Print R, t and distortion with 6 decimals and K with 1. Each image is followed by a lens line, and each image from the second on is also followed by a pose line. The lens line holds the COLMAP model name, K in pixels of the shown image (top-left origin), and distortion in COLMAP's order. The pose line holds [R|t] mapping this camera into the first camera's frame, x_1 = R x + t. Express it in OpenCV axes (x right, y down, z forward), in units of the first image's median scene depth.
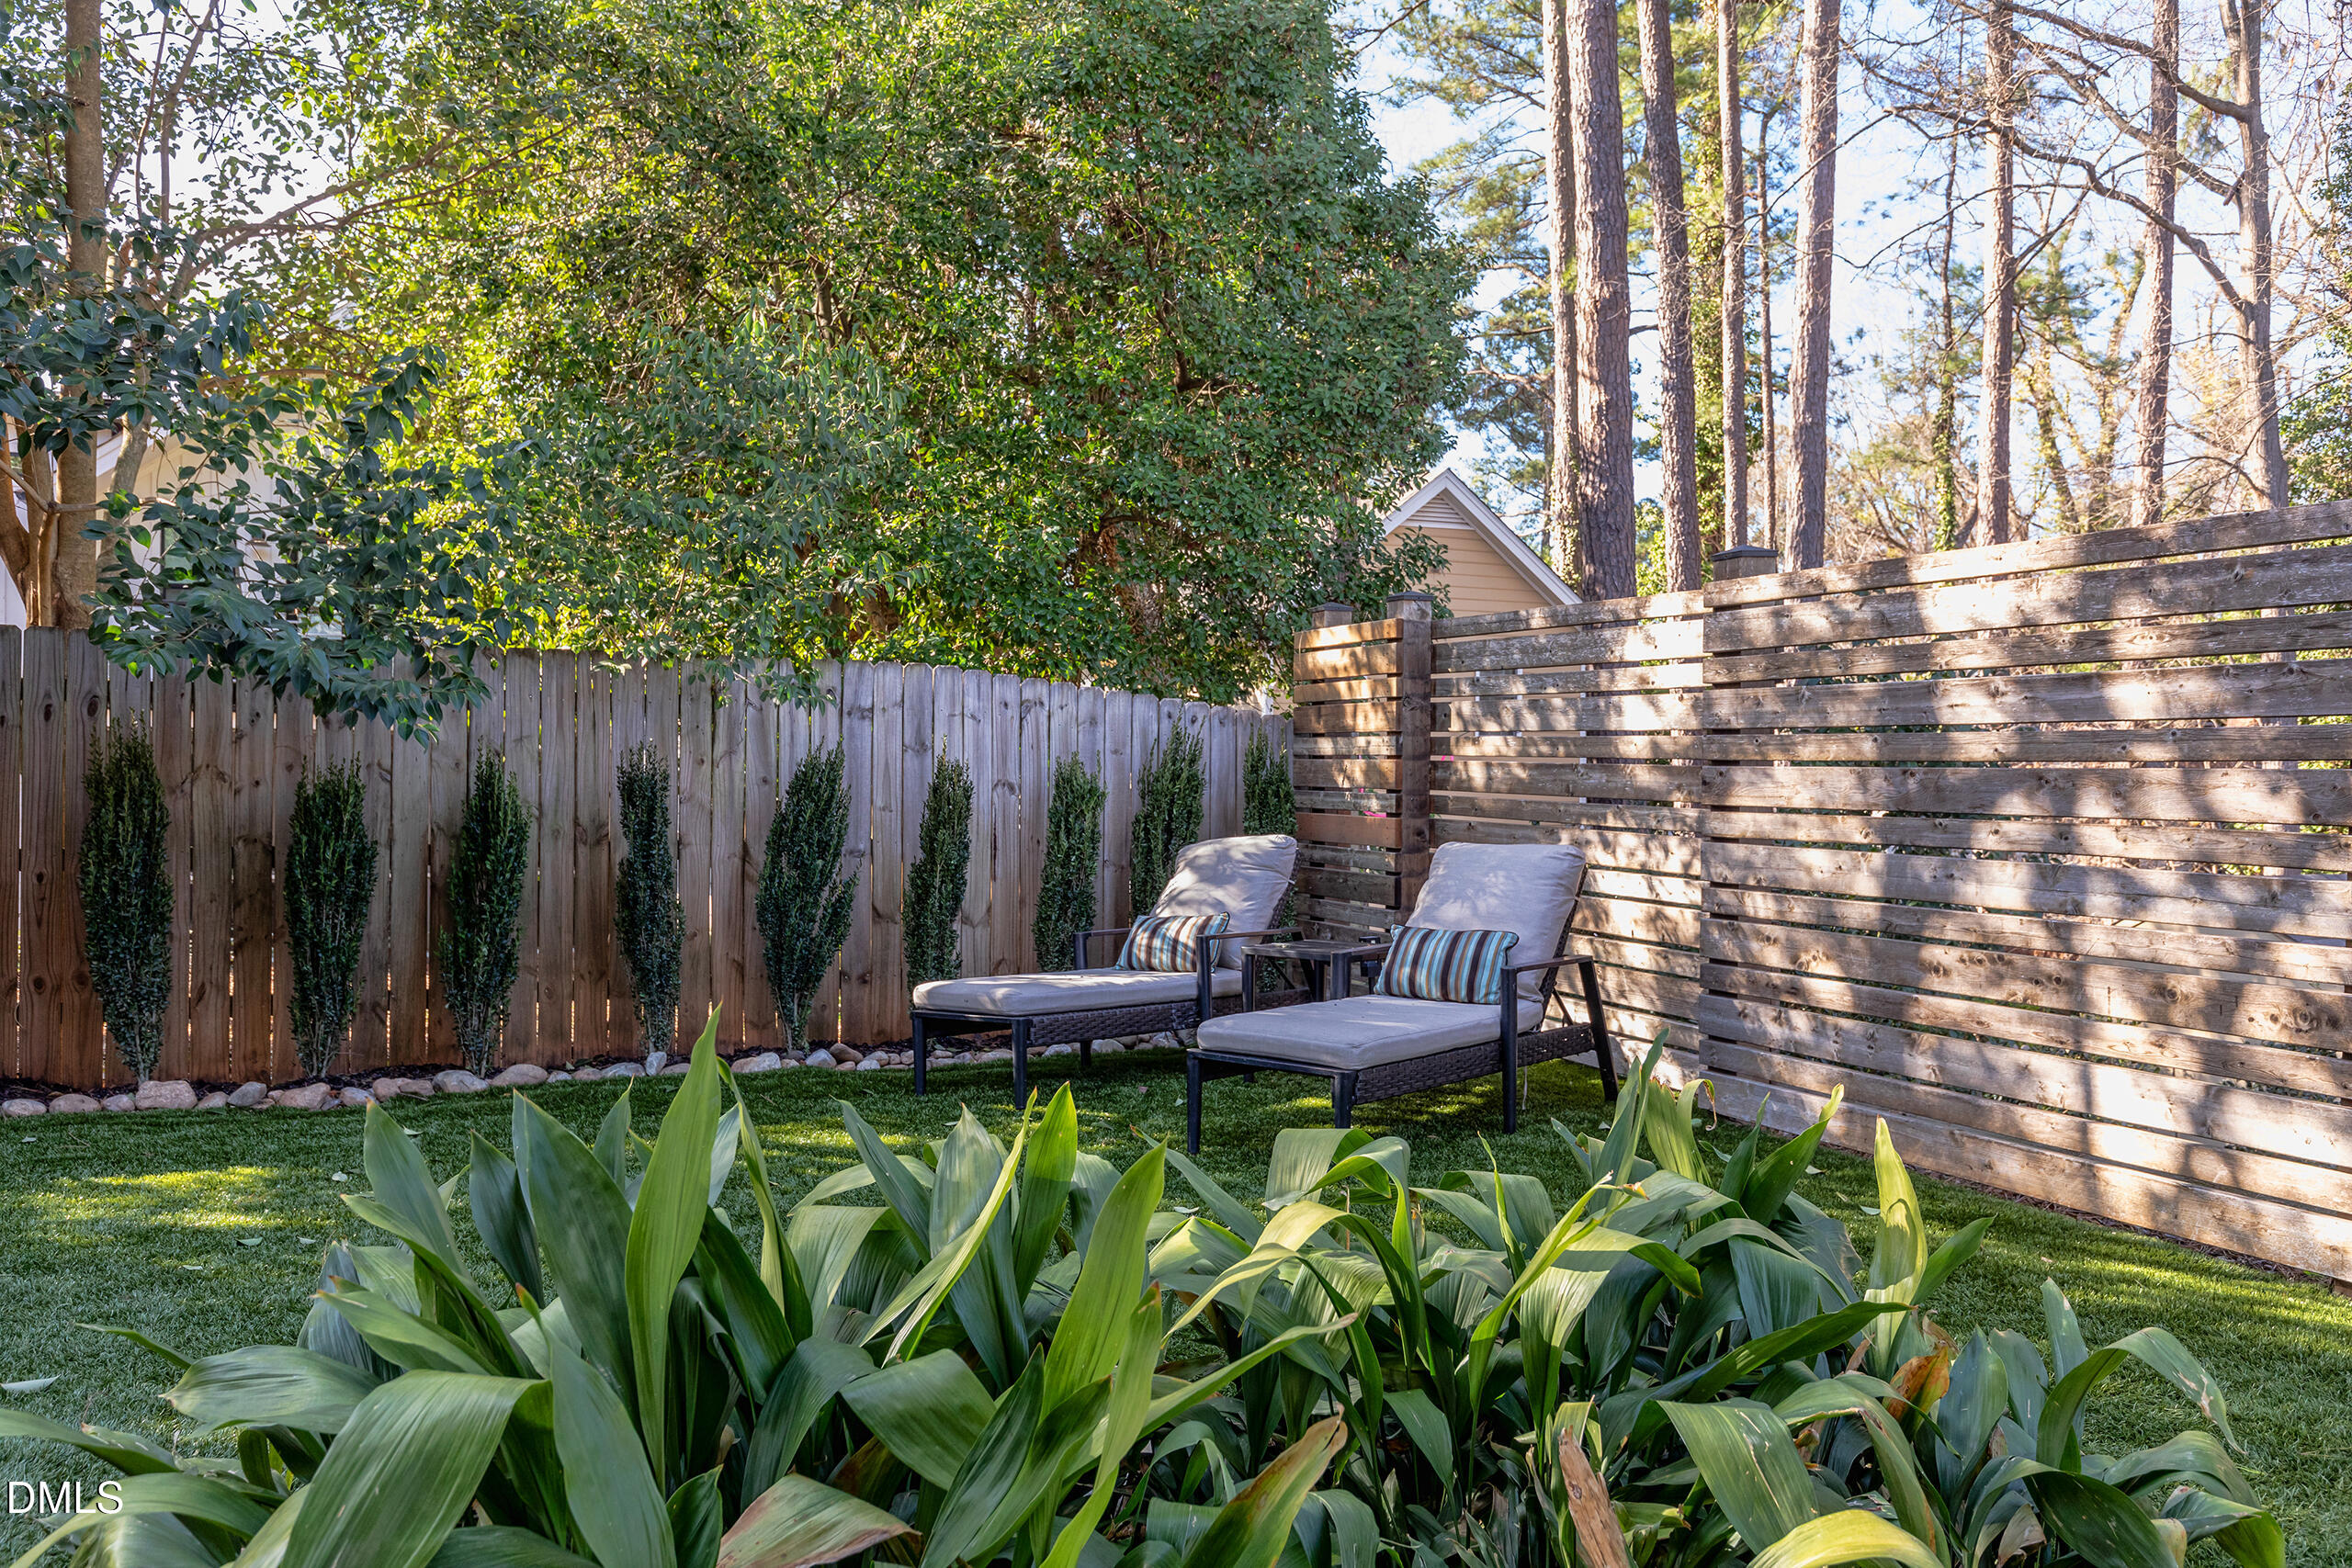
lens RADIAL K [[1827.4, 0, 1175.4], [0, 1827.4, 779.0], [0, 0, 1]] dist [-0.010285, -0.006891]
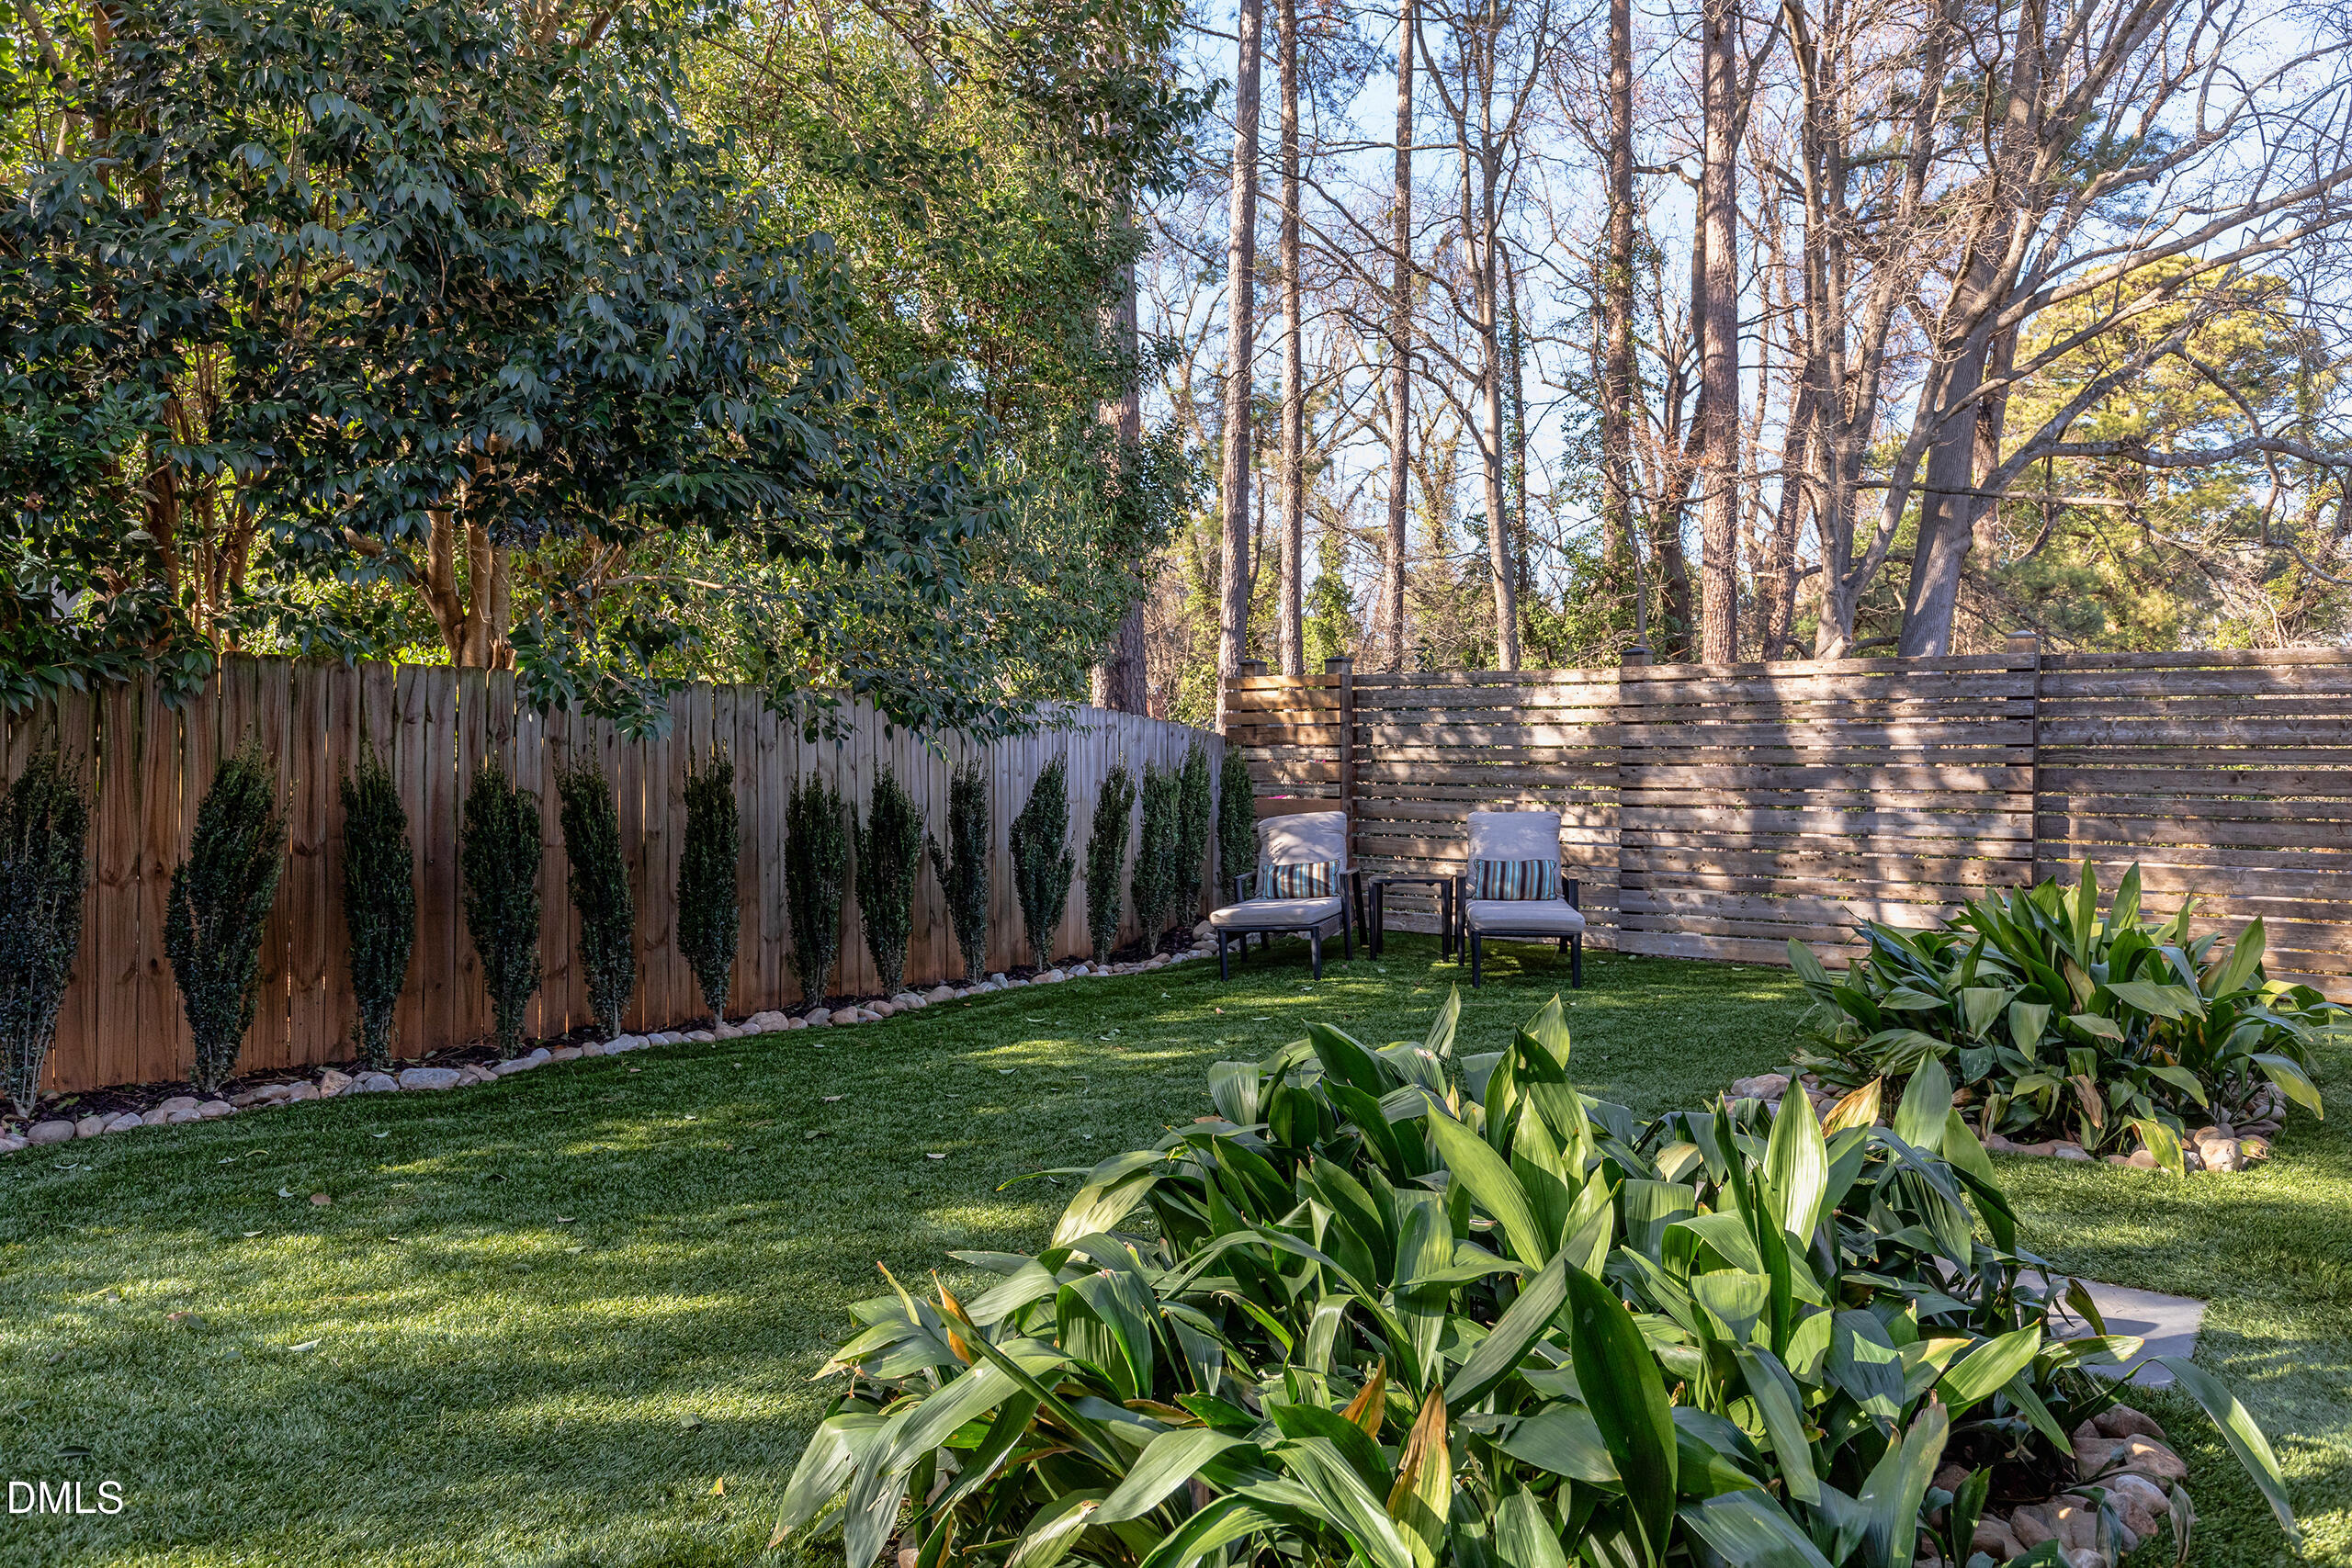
lens RADIAL K [[1640.8, 0, 1177.2], [0, 1640.8, 776.0], [0, 0, 1]] dist [-0.006458, -0.004234]
pose [[0.870740, -0.016207, 0.491477, -0.959391], [0.013084, 0.999866, 0.009792, -0.020039], [-0.491570, -0.002096, 0.870835, -0.234406]]
